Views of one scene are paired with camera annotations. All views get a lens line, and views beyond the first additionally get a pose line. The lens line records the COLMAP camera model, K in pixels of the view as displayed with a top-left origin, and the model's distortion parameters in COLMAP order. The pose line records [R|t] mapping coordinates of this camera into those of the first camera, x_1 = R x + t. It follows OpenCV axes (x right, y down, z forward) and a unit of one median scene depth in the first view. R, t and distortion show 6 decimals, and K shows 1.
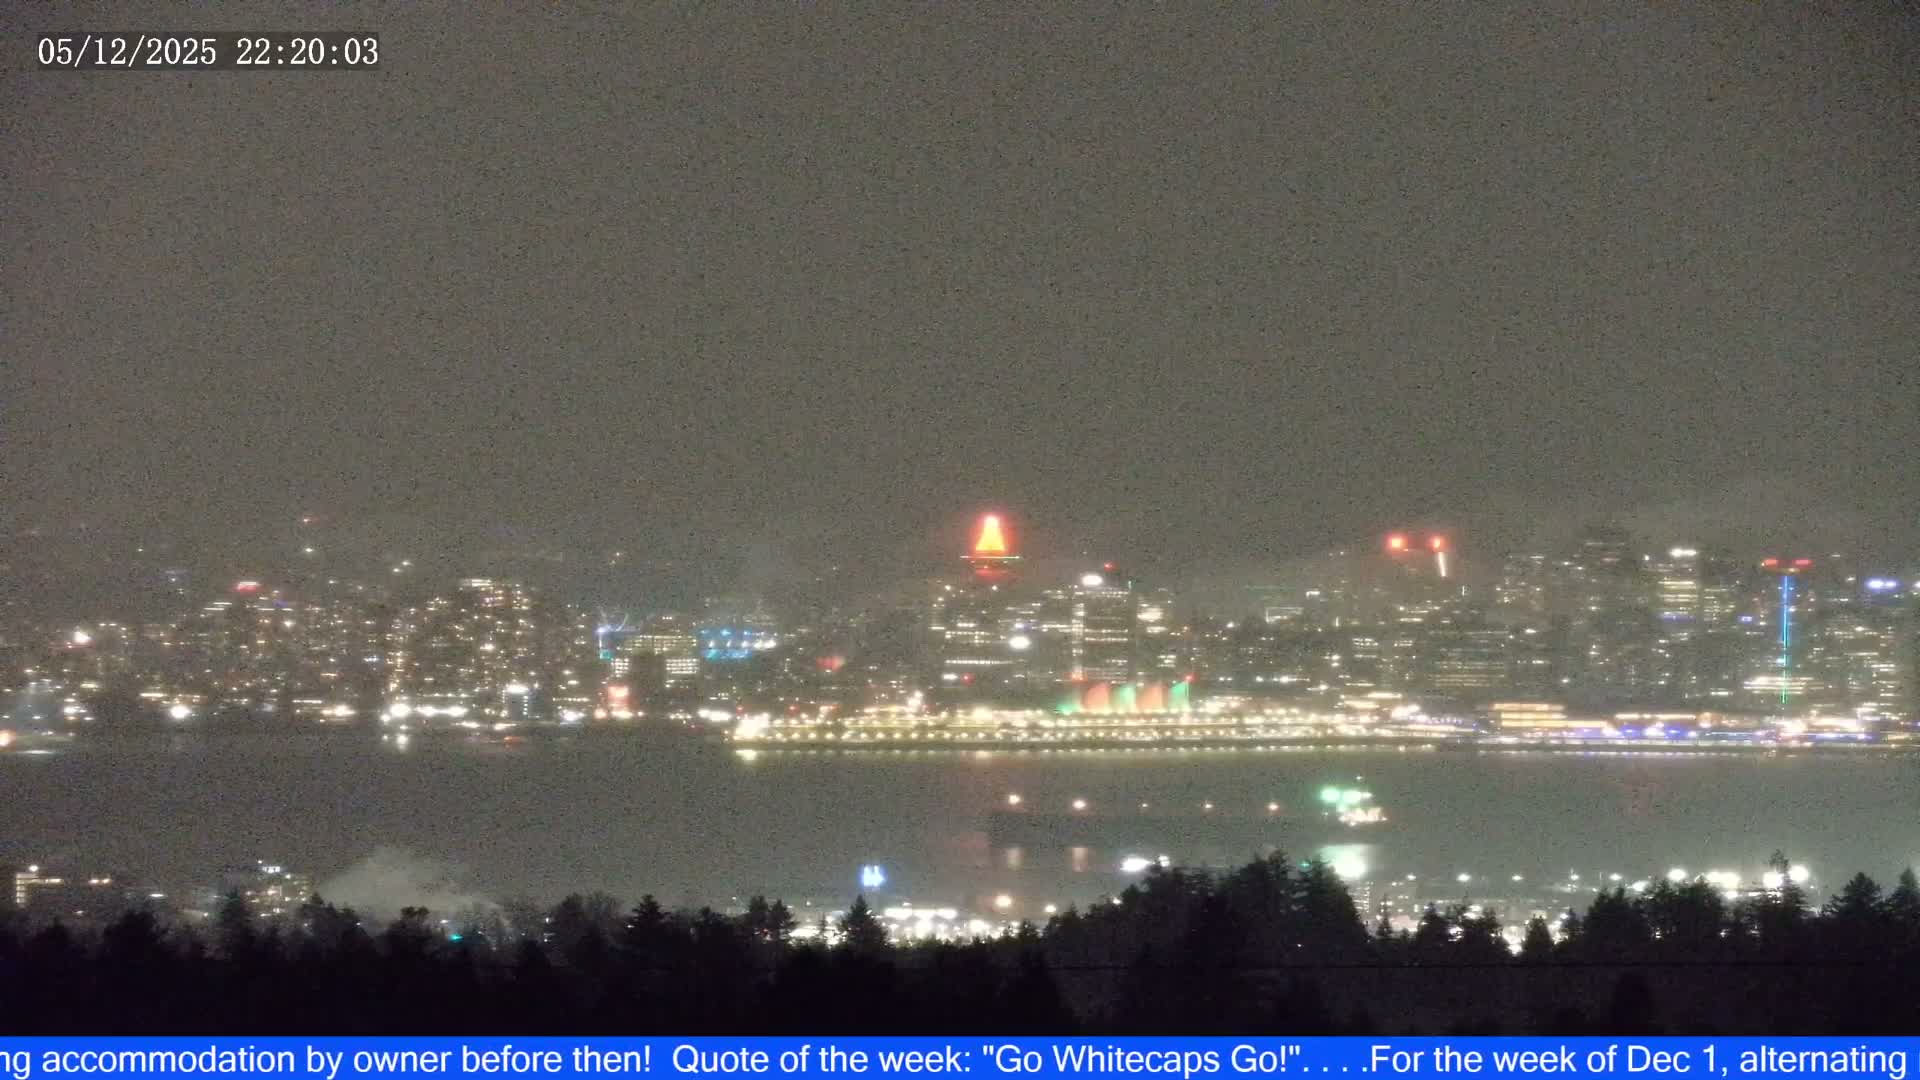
lens RADIAL K [[12366.7, 0, 953.0], [0, 12366.7, 539.7], [0, 0, 1]] dist [-0.481723, 0.000000]
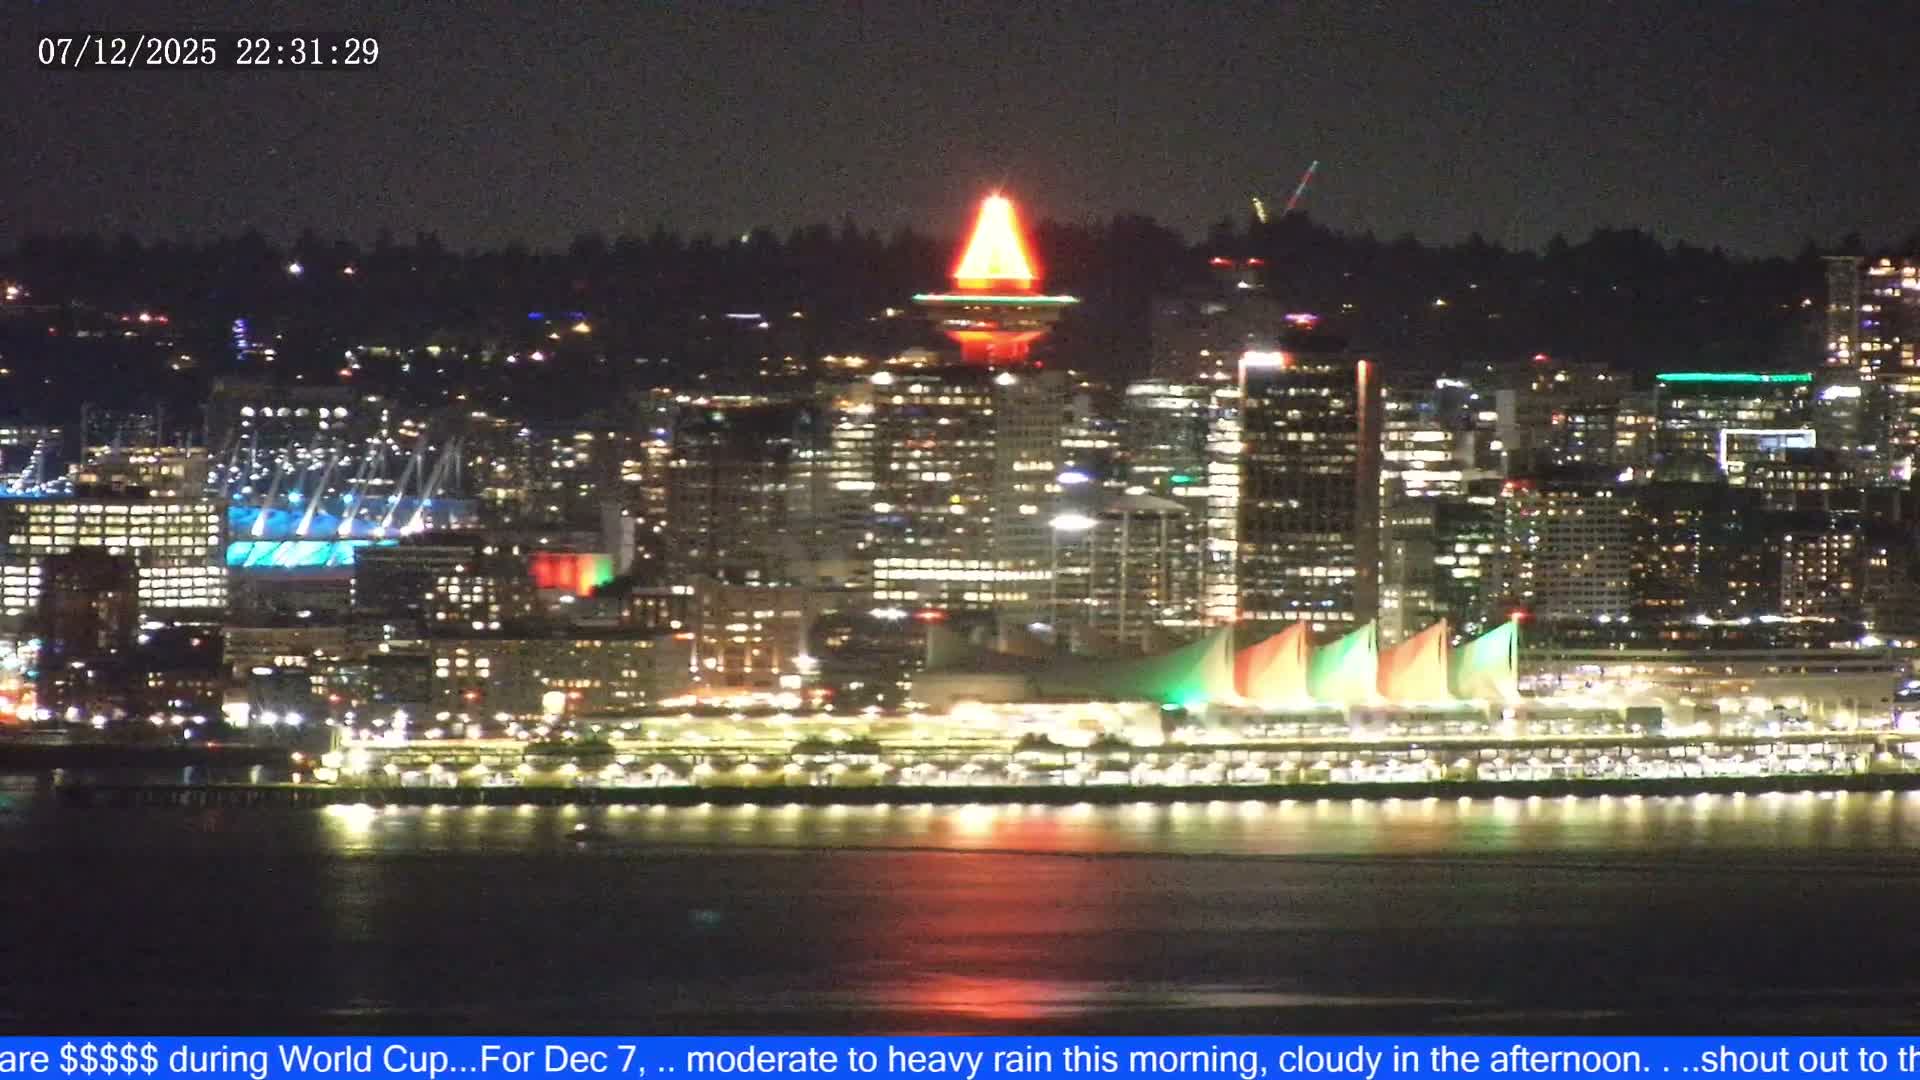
lens RADIAL K [[12366.7, 0, 954.9], [0, 12366.7, 524.3], [0, 0, 1]] dist [-0.481723, 0.000000]
pose [[0.999814, -0.000362, 0.019291, -0.005490], [0.000327, 0.999998, 0.001842, 0.007657], [-0.019291, -0.001835, 0.999812, 0.621375]]
